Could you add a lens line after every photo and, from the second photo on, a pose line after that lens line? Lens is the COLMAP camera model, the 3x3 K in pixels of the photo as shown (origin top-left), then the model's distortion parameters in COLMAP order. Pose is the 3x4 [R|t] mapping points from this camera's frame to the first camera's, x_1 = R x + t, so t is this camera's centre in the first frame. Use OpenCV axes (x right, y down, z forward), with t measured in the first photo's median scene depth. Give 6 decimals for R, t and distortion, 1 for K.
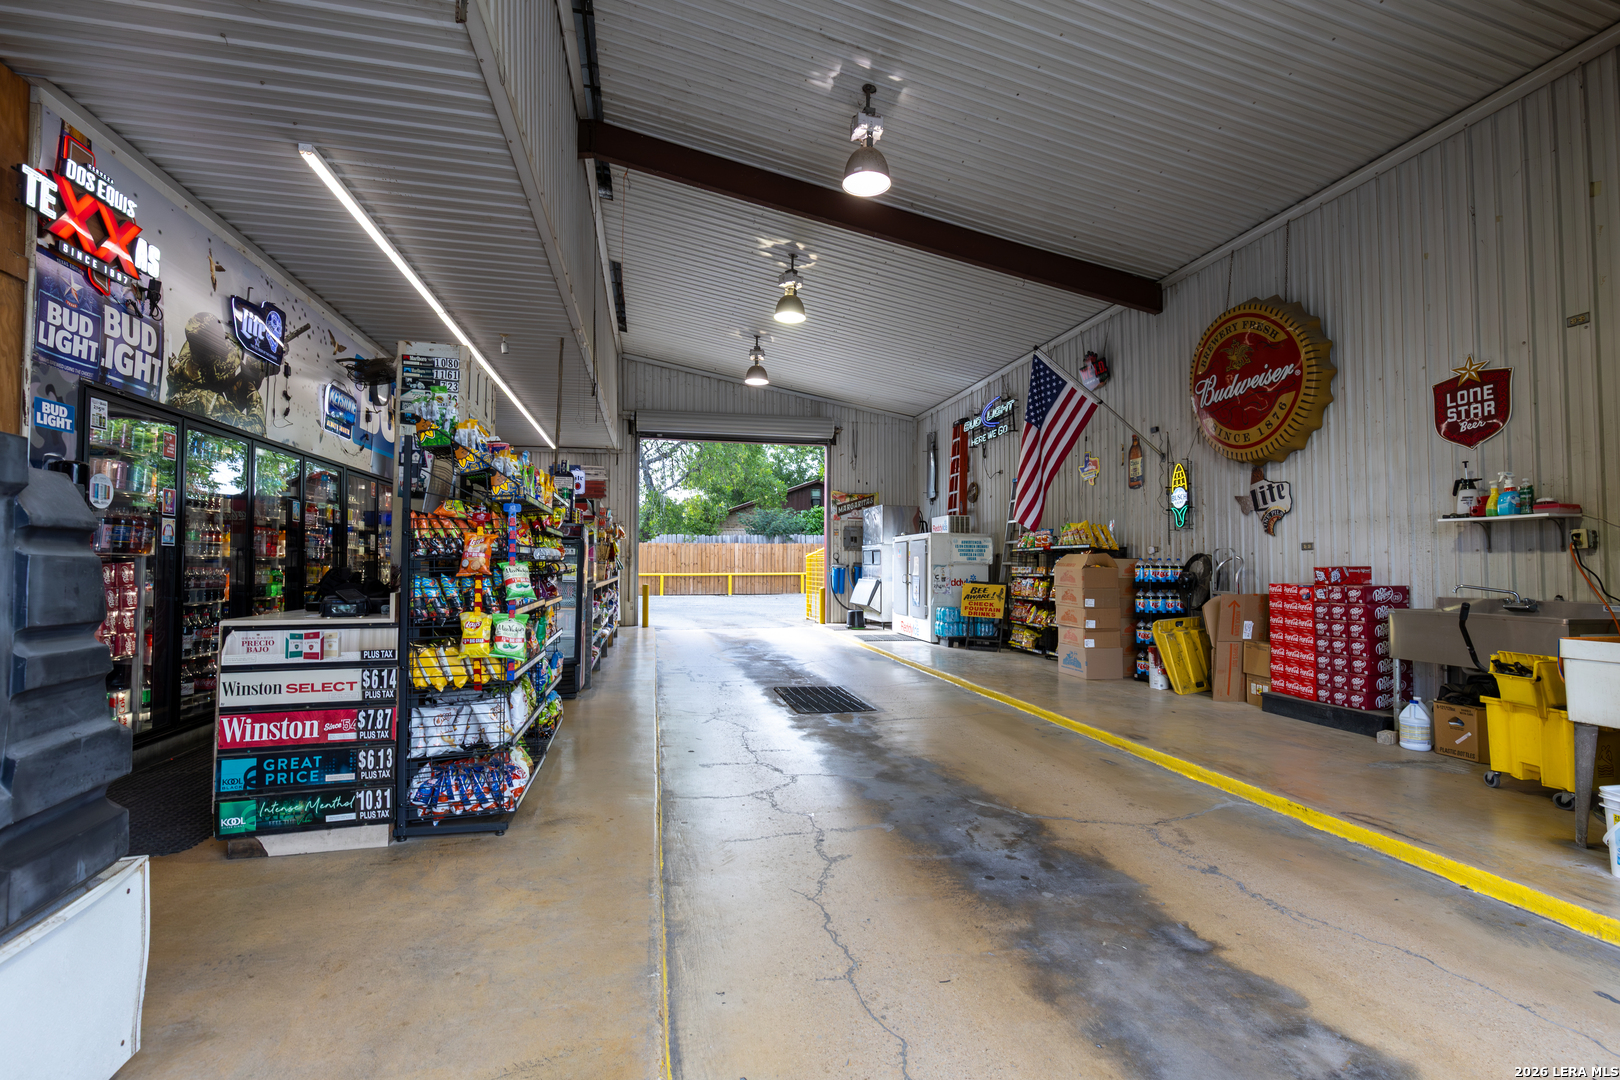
lens RADIAL K [[735.9, 0, 814.9], [0, 735.9, 539.7], [0, 0, 1]] dist [0.008631, -0.000626]
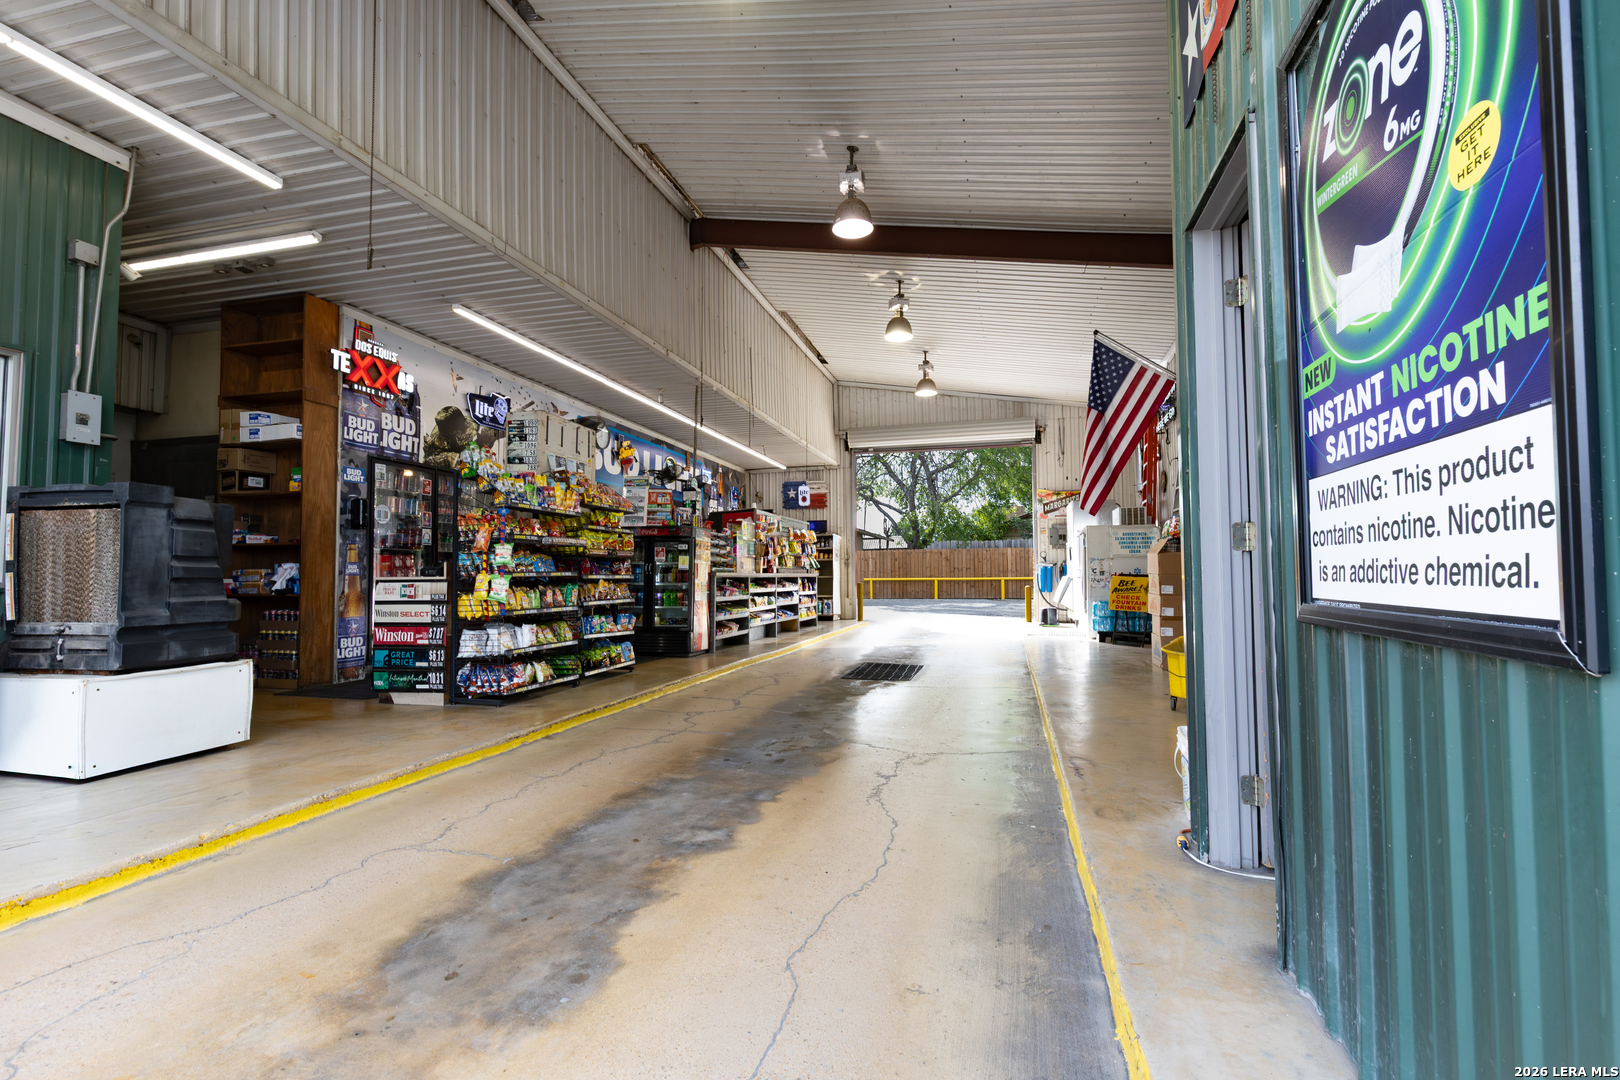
lens RADIAL K [[735.9, 0, 808.2], [0, 735.9, 544.9], [0, 0, 1]] dist [0.008631, -0.000626]
pose [[0.884239, -0.027995, -0.466195, 0.920877], [0.023949, 0.999607, -0.014604, 0.070091], [0.466421, 0.001748, 0.884561, -0.136069]]
